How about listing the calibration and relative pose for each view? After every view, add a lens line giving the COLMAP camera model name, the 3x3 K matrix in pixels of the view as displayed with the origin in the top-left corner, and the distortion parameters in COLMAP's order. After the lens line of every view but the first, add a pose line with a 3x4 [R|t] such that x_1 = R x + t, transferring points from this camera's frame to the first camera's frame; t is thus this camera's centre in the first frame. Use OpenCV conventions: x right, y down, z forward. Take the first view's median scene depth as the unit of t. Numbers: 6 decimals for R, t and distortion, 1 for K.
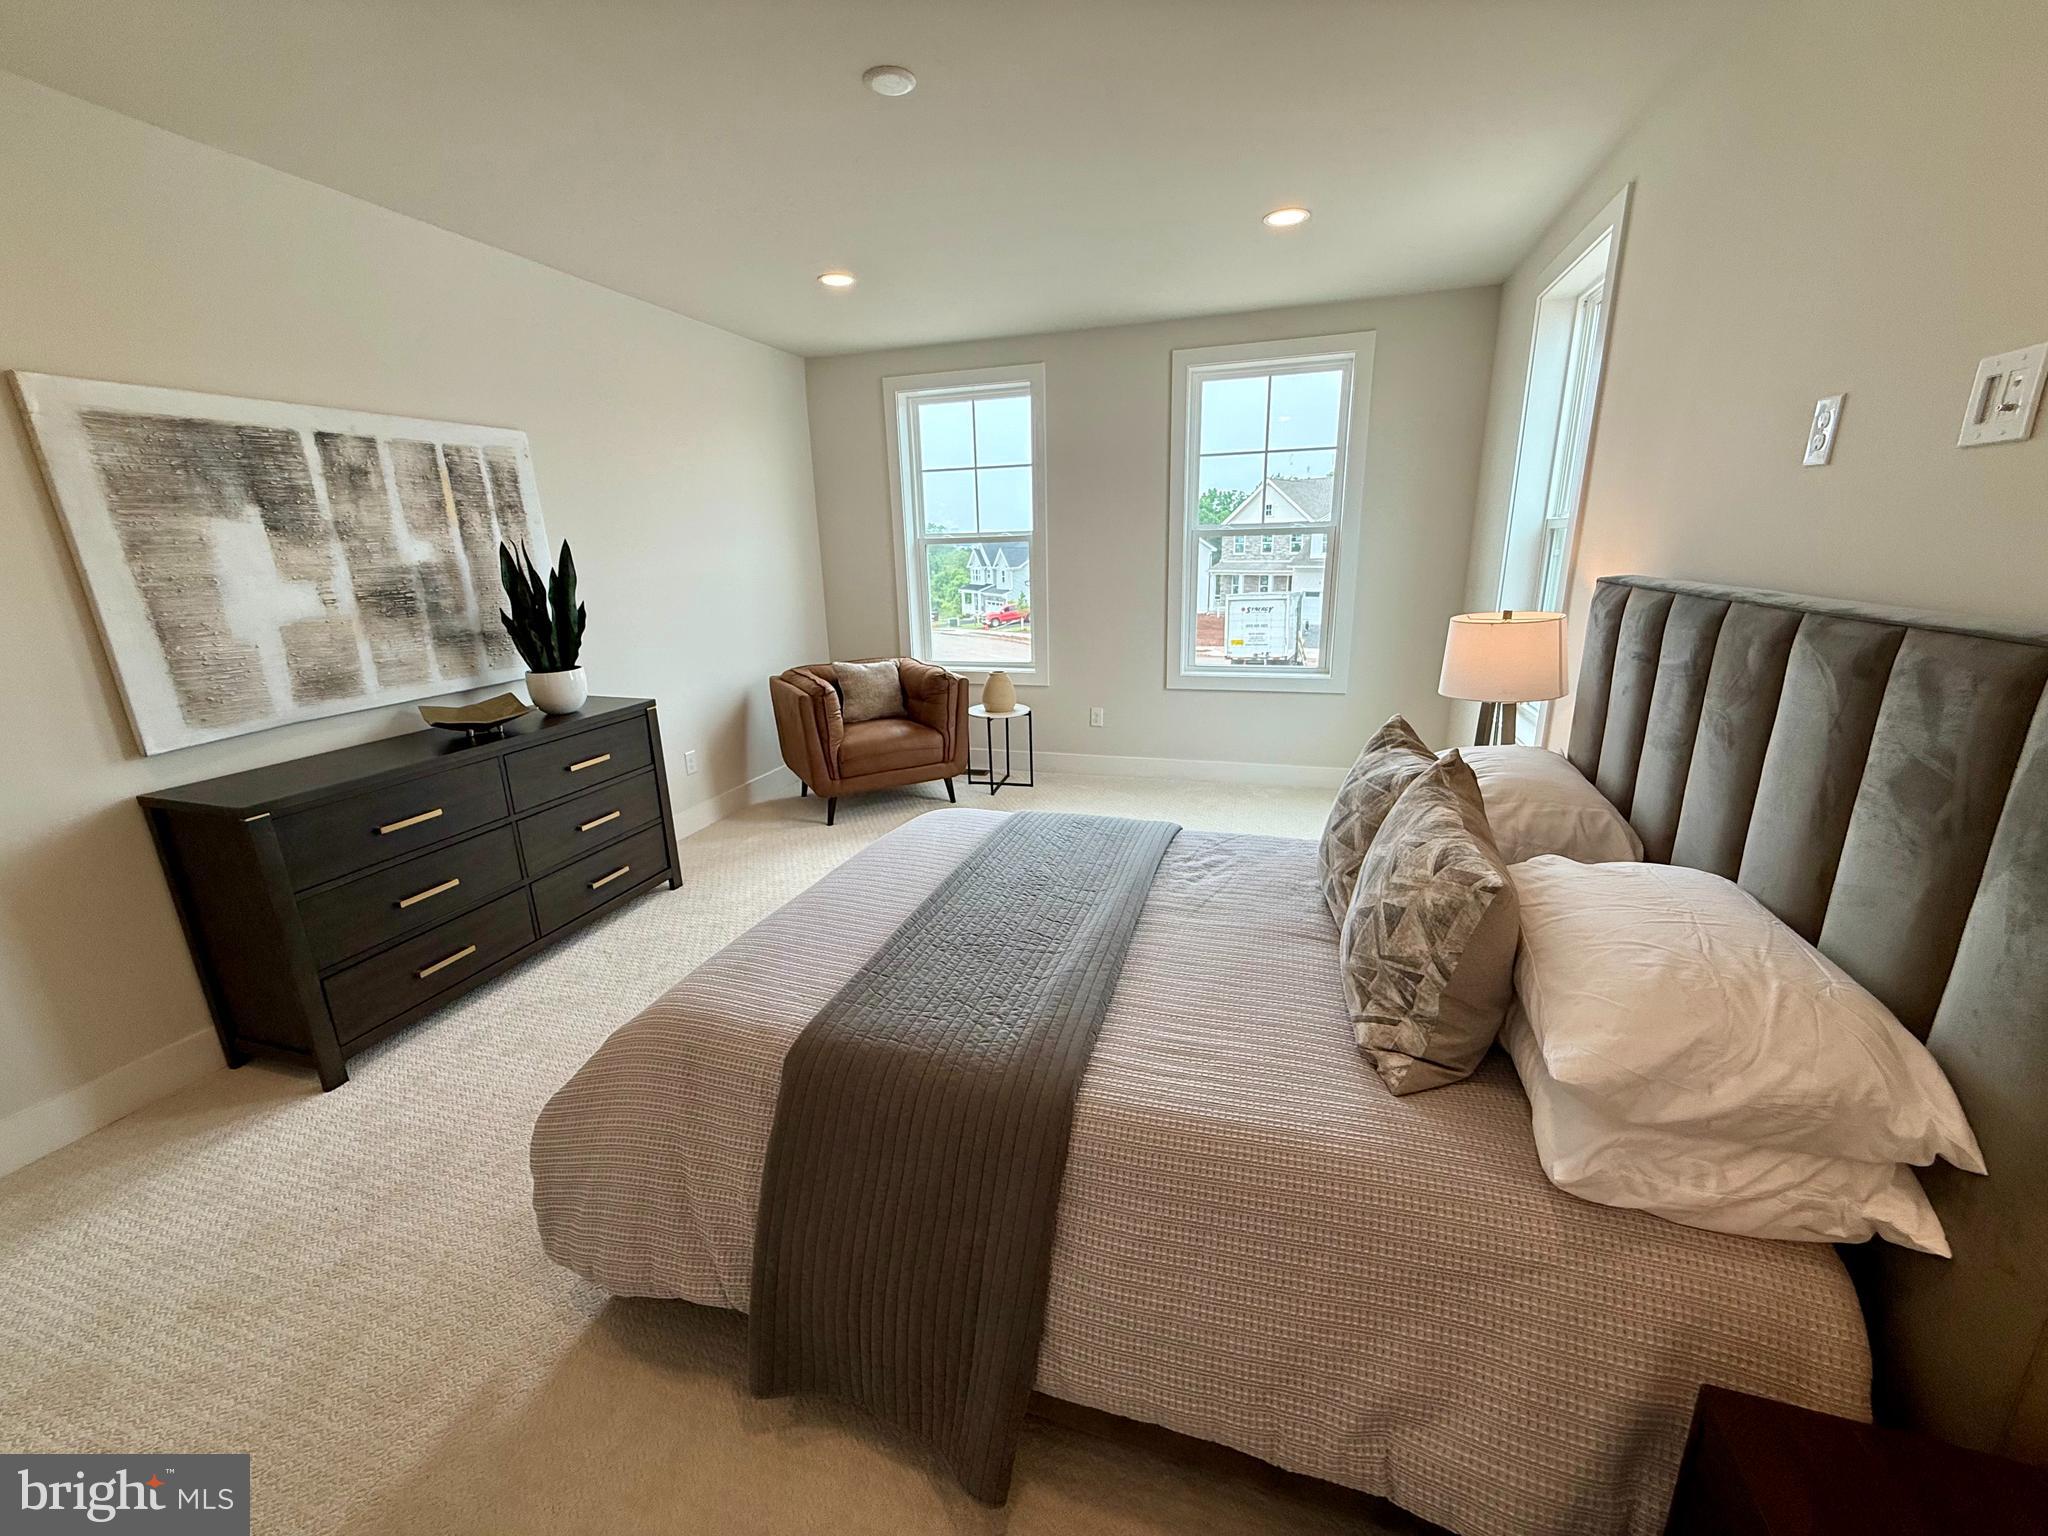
lens RADIAL K [[817.6, 0, 1020.2], [0, 817.6, 769.9], [0, 0, 1]] dist [-0.001583, 0.000147]
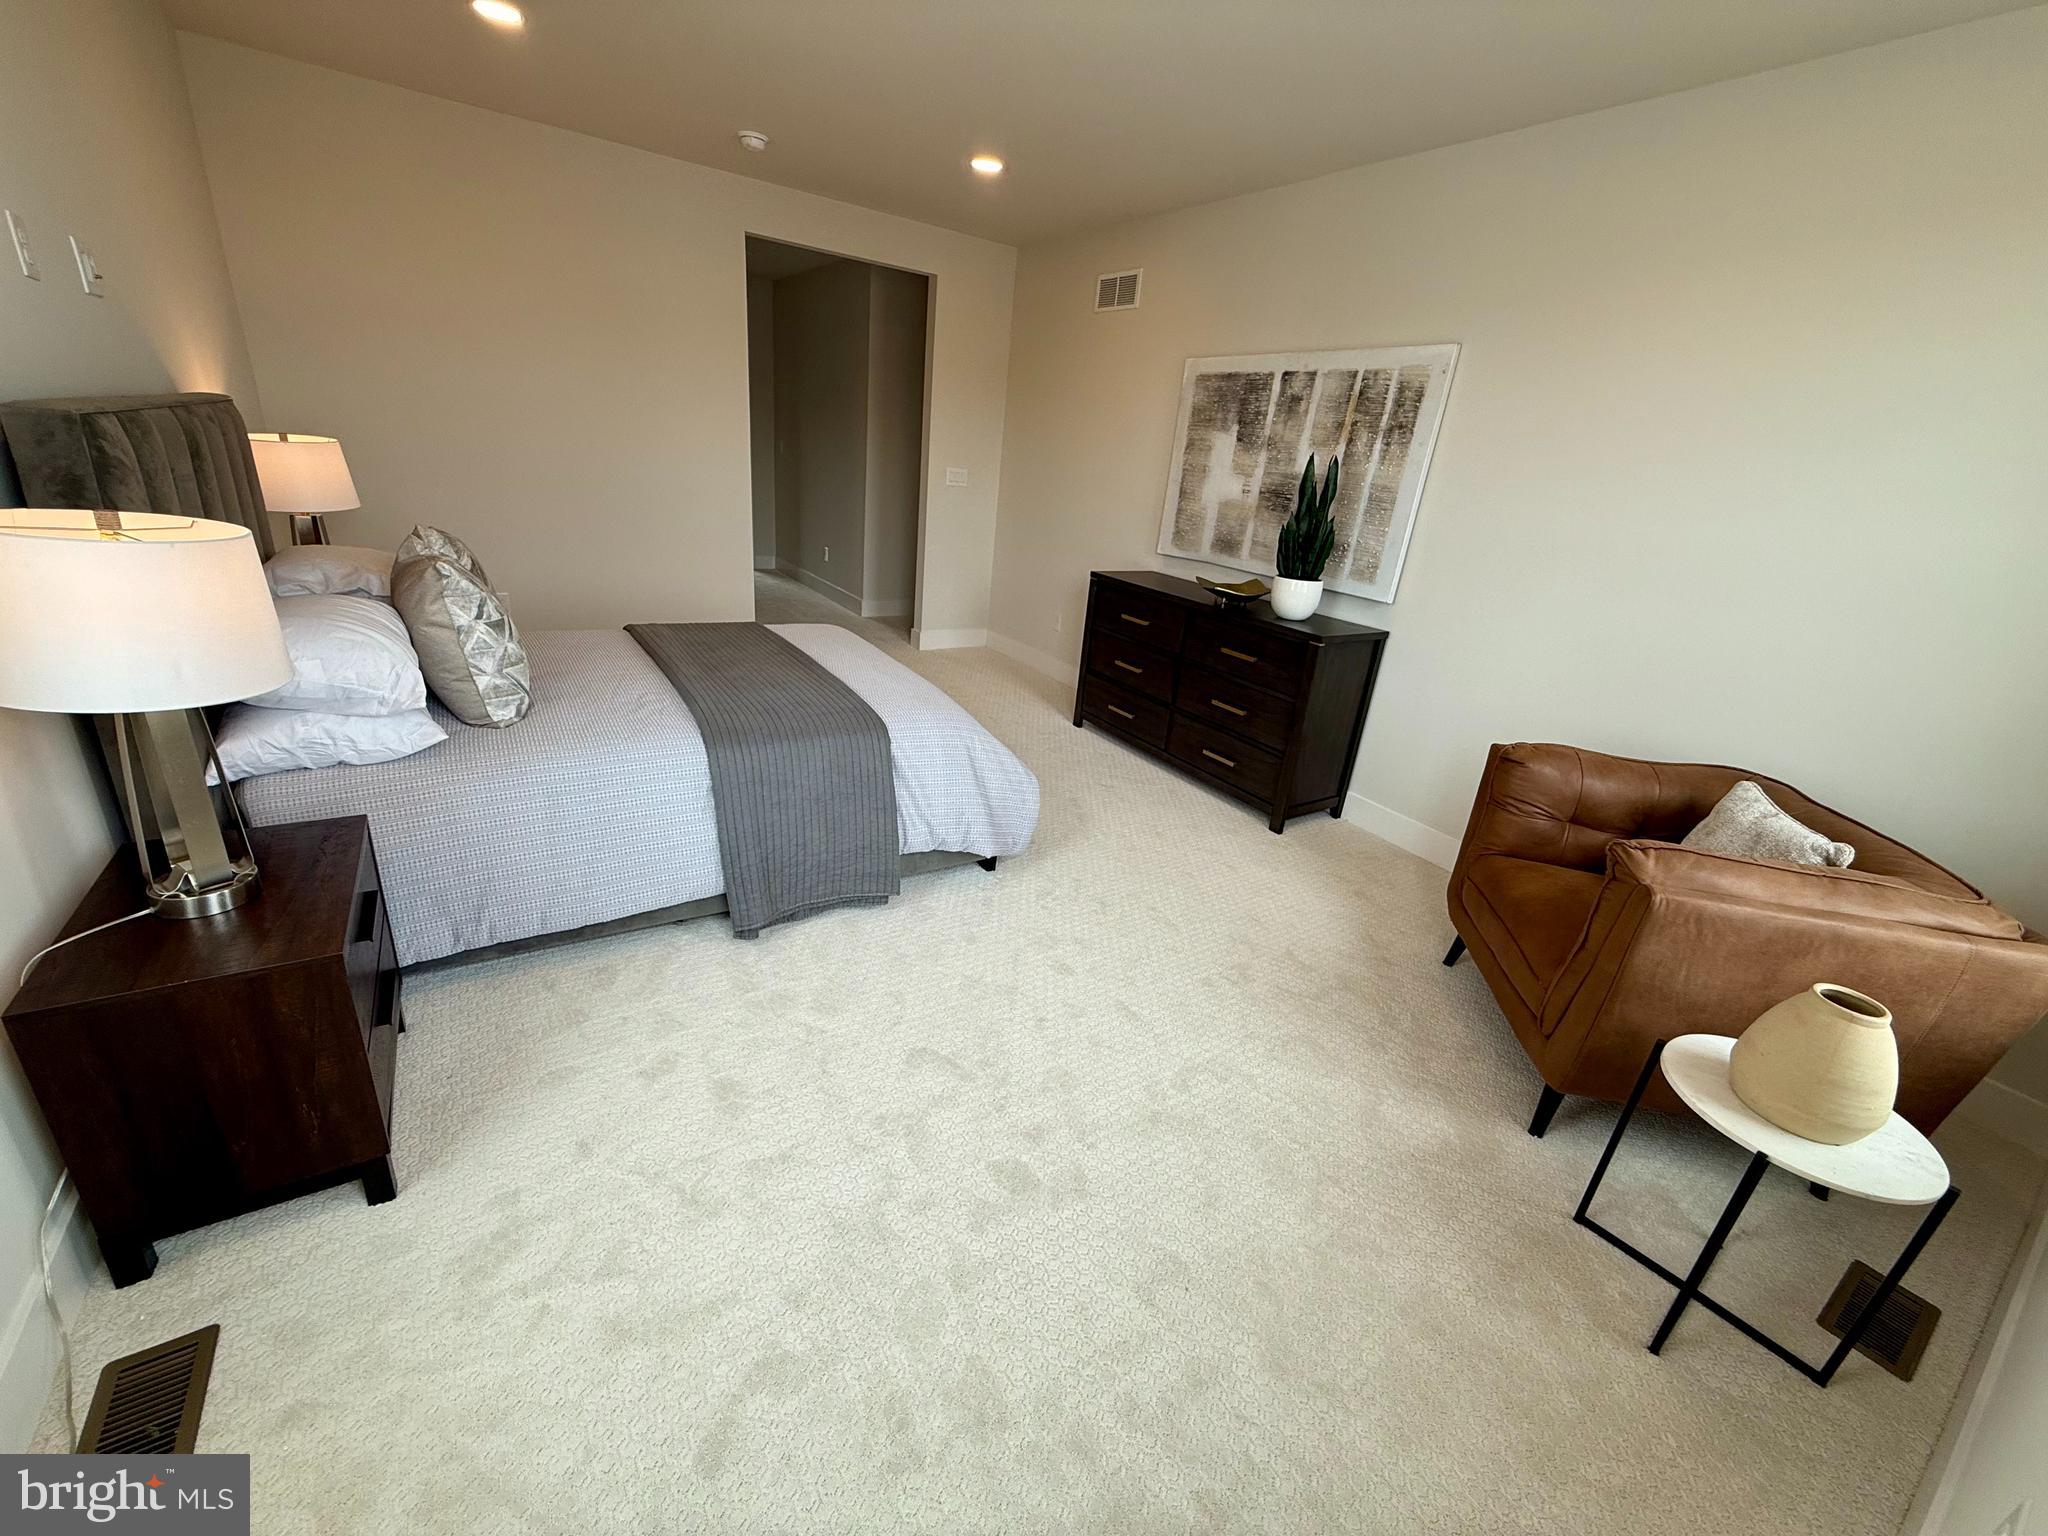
lens RADIAL K [[817.6, 0, 1018.6], [0, 817.6, 767.5], [0, 0, 1]] dist [-0.001583, 0.000147]
pose [[-0.638082, 0.249043, -0.728580, 0.607876], [-0.283540, 0.803750, 0.523058, -0.450010], [0.715861, 0.540336, -0.442245, 1.587467]]
